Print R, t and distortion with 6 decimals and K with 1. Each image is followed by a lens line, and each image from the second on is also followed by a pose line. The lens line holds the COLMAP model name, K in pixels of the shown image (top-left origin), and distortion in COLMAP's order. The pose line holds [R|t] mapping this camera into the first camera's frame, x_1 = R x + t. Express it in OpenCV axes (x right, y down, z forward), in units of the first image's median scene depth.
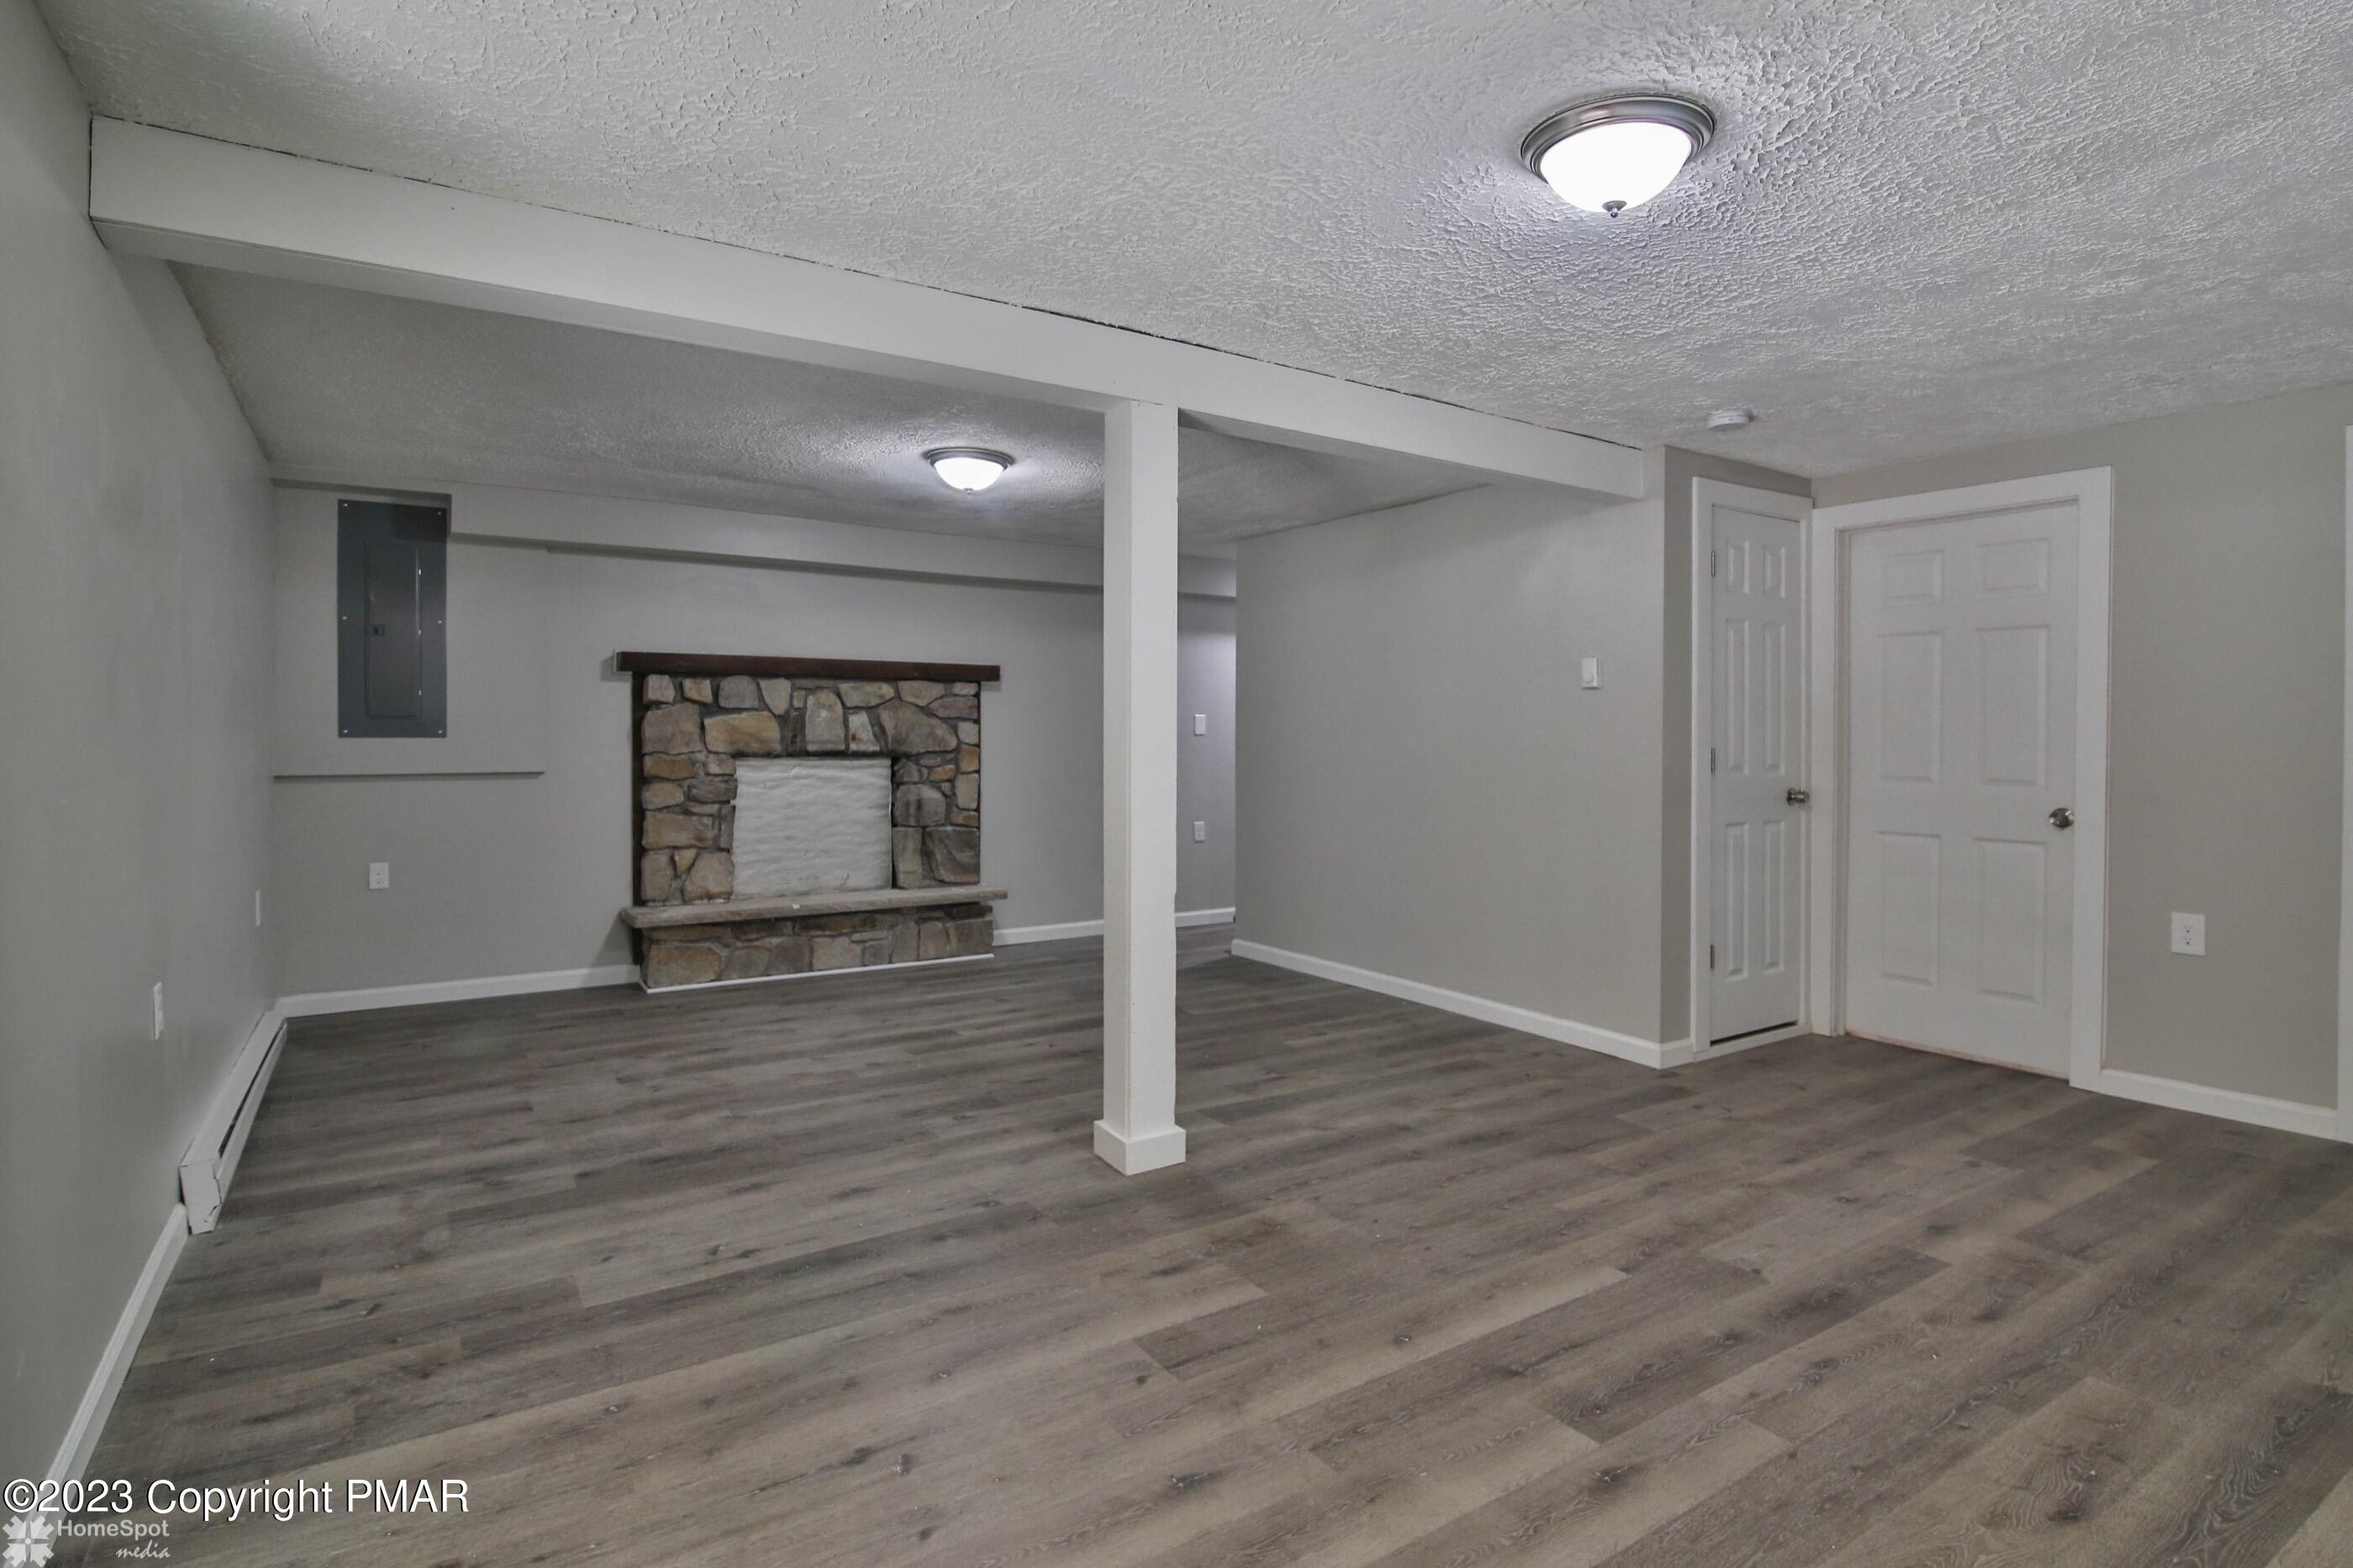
lens RADIAL K [[1170.1, 0, 1203.4], [0, 1170.1, 770.3], [0, 0, 1]] dist [-0.019803, 0.000246]
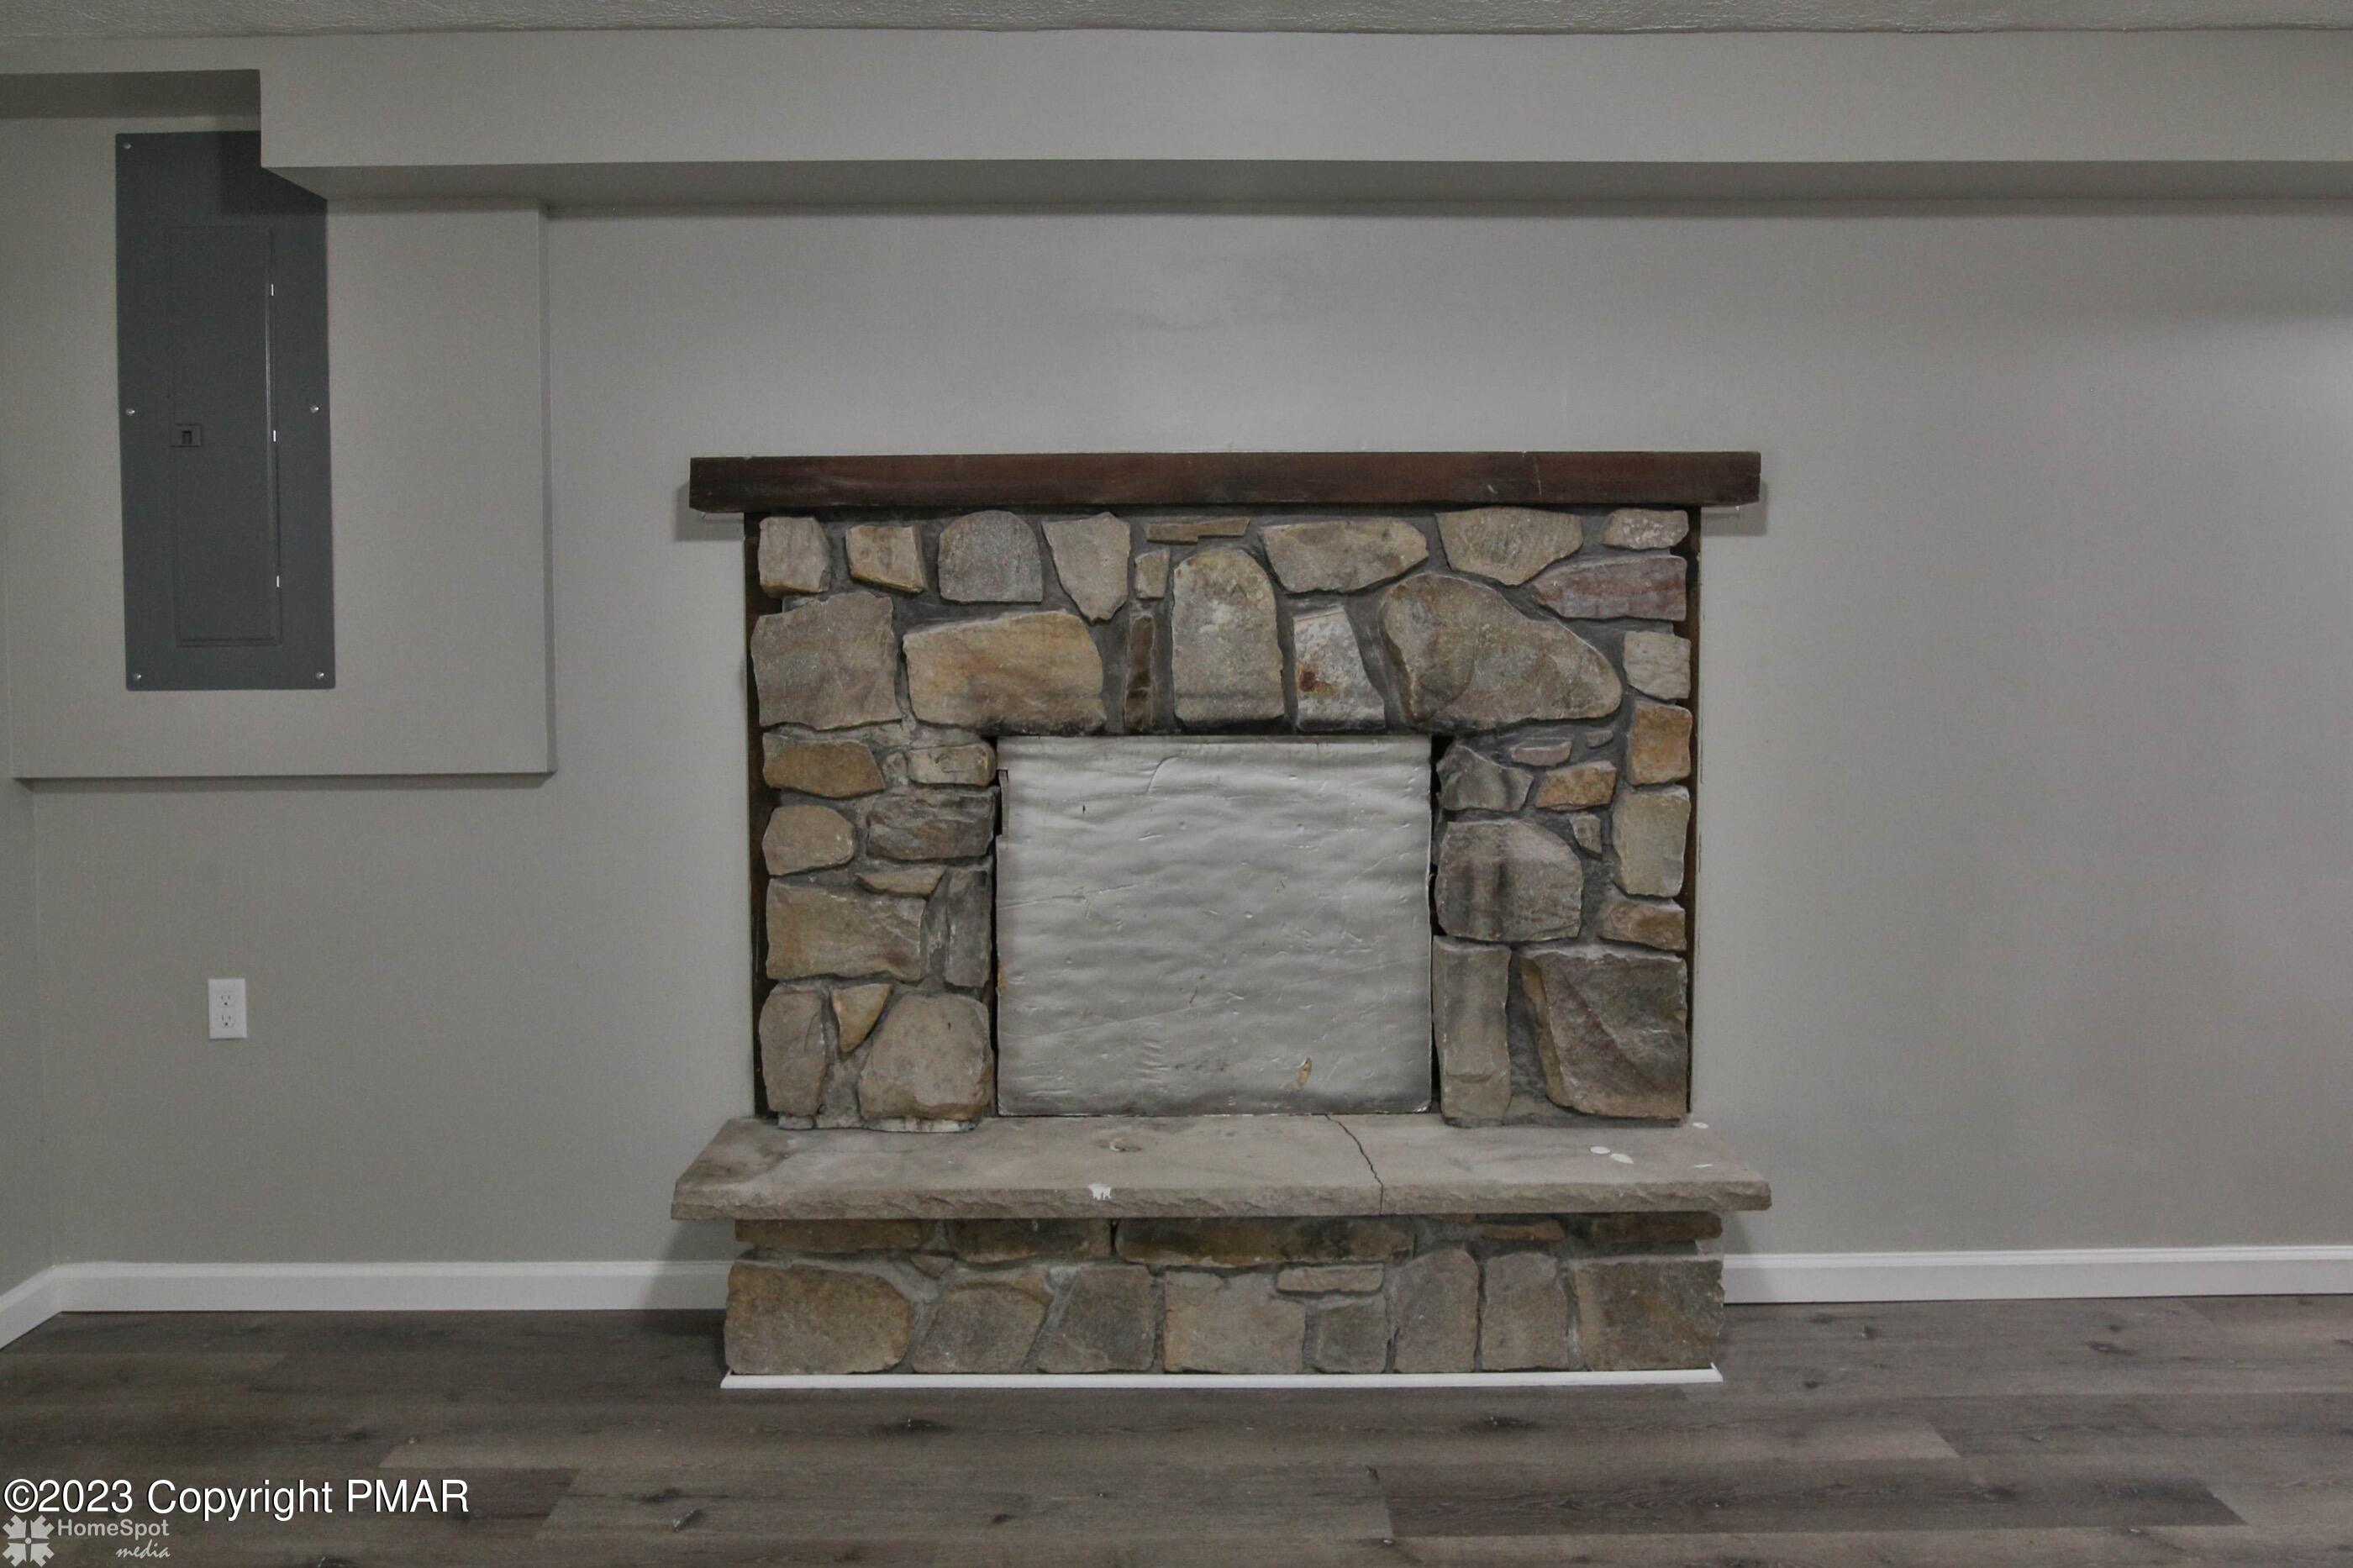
lens RADIAL K [[1484.4, 0, 1229.6], [0, 1484.4, 711.3], [0, 0, 1]] dist [-0.018844, 0.000550]
pose [[0.852961, 0.014611, -0.521770, -0.097284], [-0.005526, 0.999805, 0.018964, -0.029092], [0.521946, -0.013292, 0.852875, 0.656837]]
